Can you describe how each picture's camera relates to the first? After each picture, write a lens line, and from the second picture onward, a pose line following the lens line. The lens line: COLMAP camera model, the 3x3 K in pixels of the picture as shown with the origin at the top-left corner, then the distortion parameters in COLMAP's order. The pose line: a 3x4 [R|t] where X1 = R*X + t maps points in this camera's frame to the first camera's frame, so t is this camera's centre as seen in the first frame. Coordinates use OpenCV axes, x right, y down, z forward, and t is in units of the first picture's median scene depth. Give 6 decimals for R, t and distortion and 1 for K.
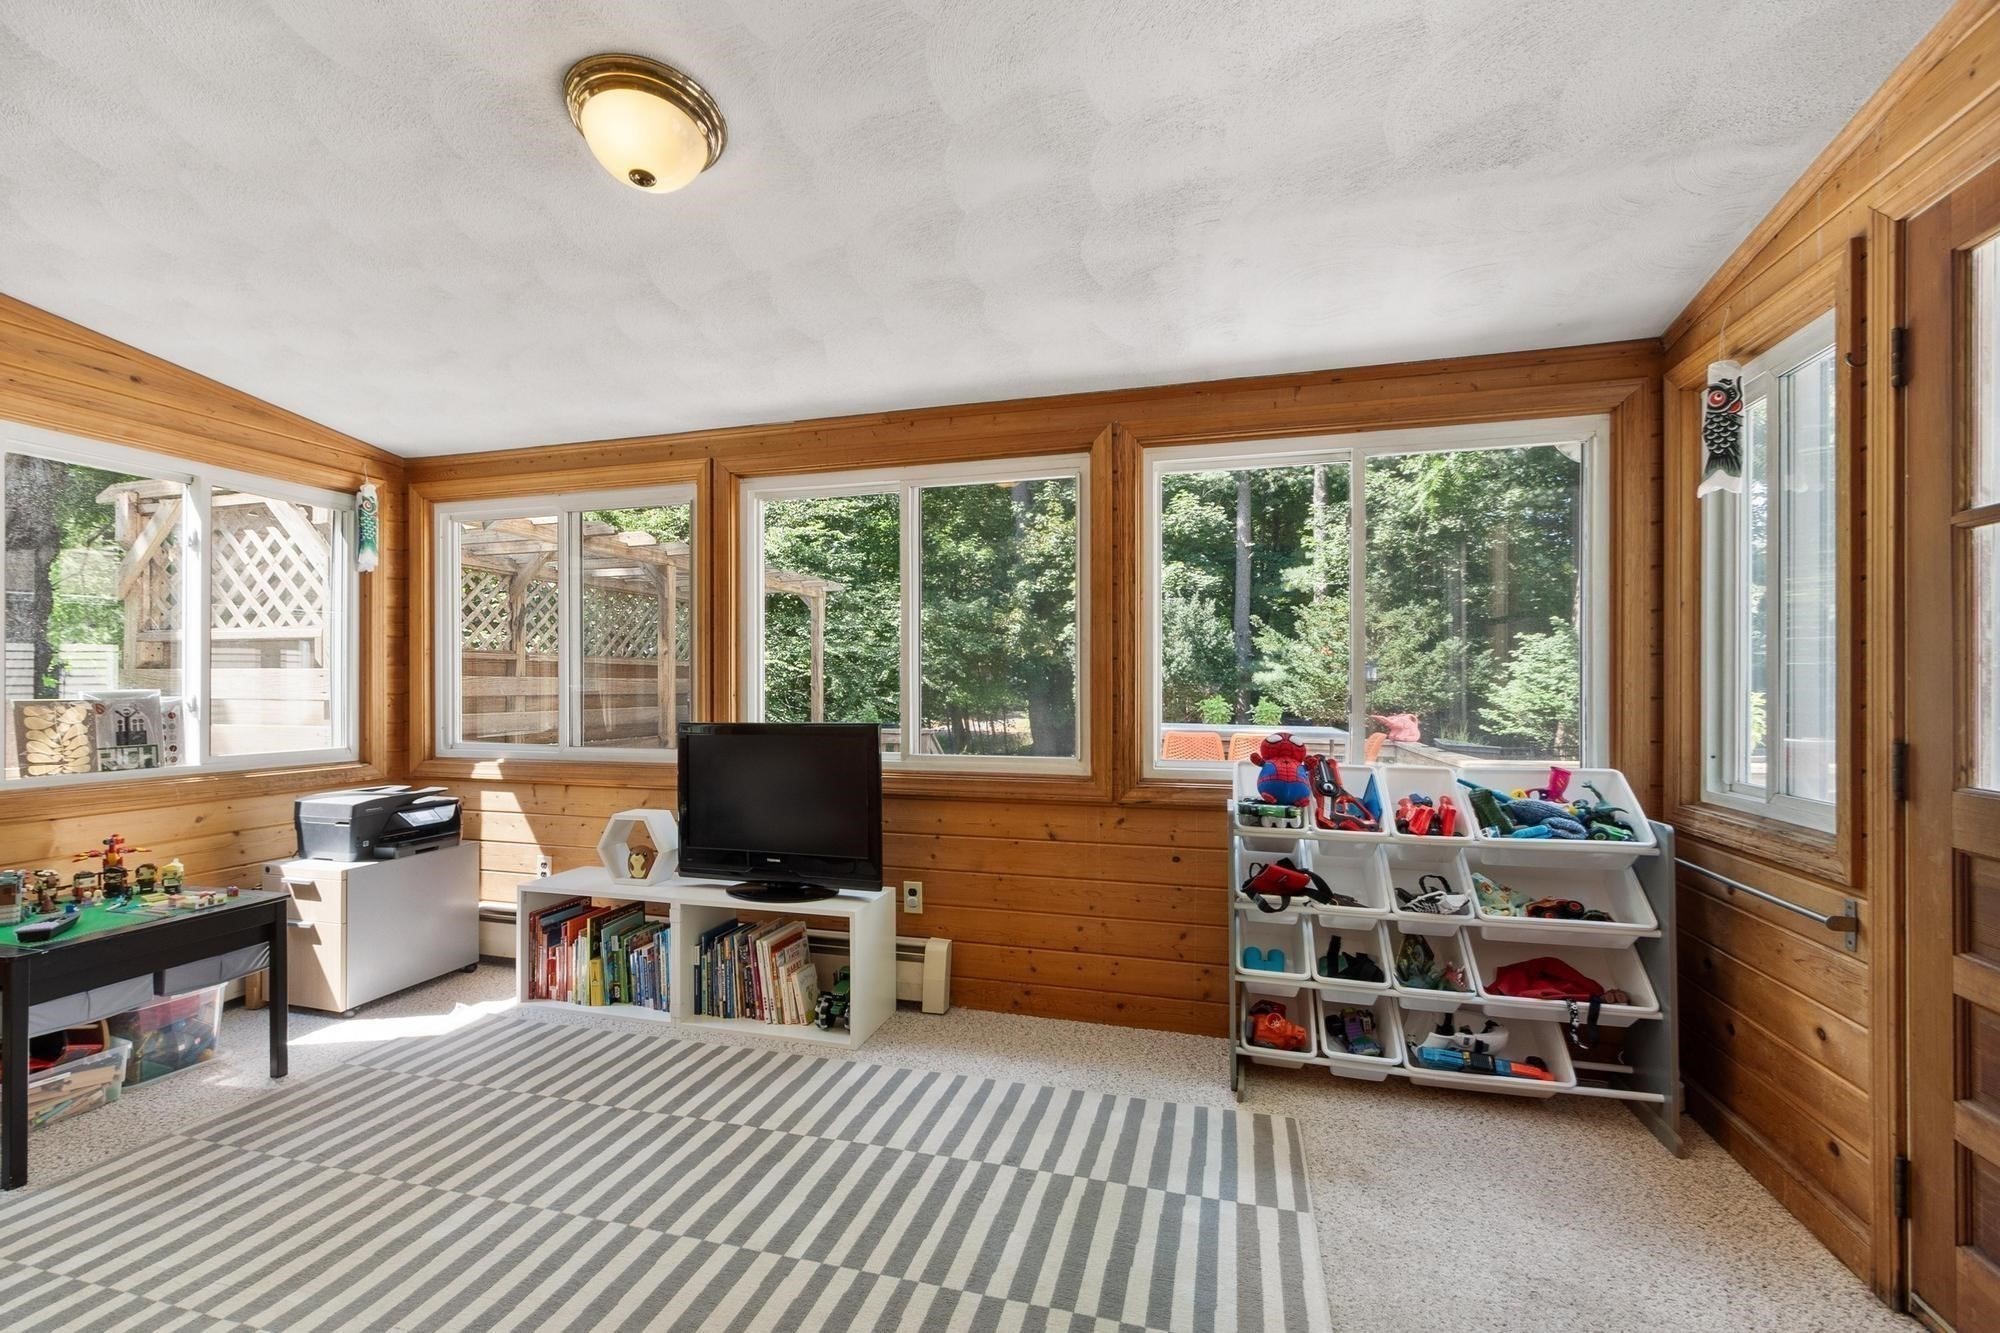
lens RADIAL K [[869.9, 0, 961.8], [0, 869.9, 680.7], [0, 0, 1]] dist [0.001283, -0.000408]
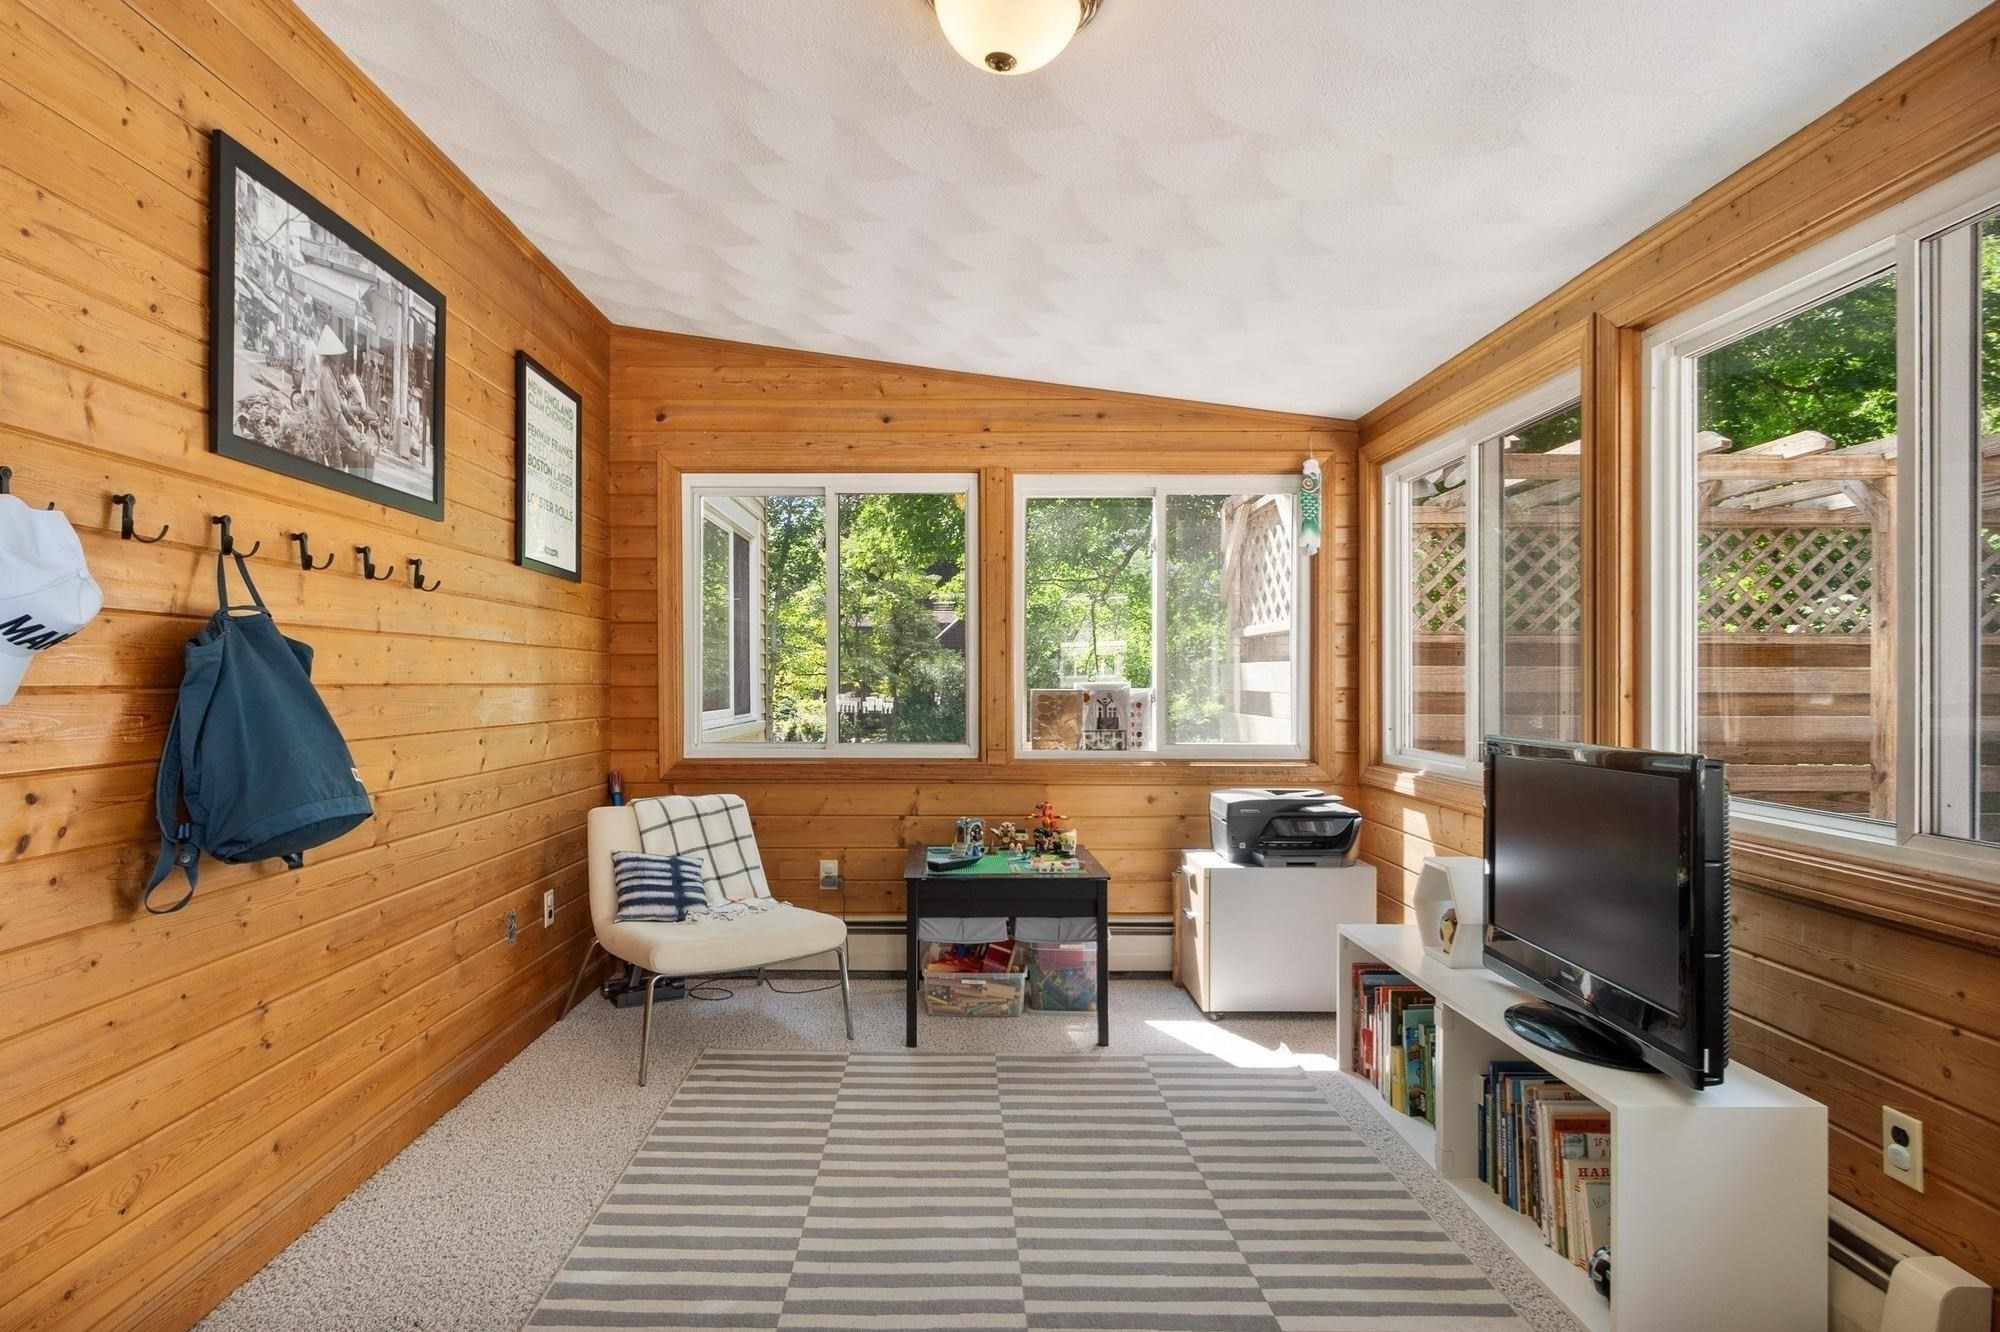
lens RADIAL K [[1063.6, 0, 990.9], [0, 1063.6, 685.0], [0, 0, 1]] dist [-0.001785, -0.000527]
pose [[0.299209, 0.006775, -0.954163, 0.337416], [0.002994, 0.999963, 0.008039, 0.002361], [0.954183, -0.005262, 0.299178, 0.395218]]
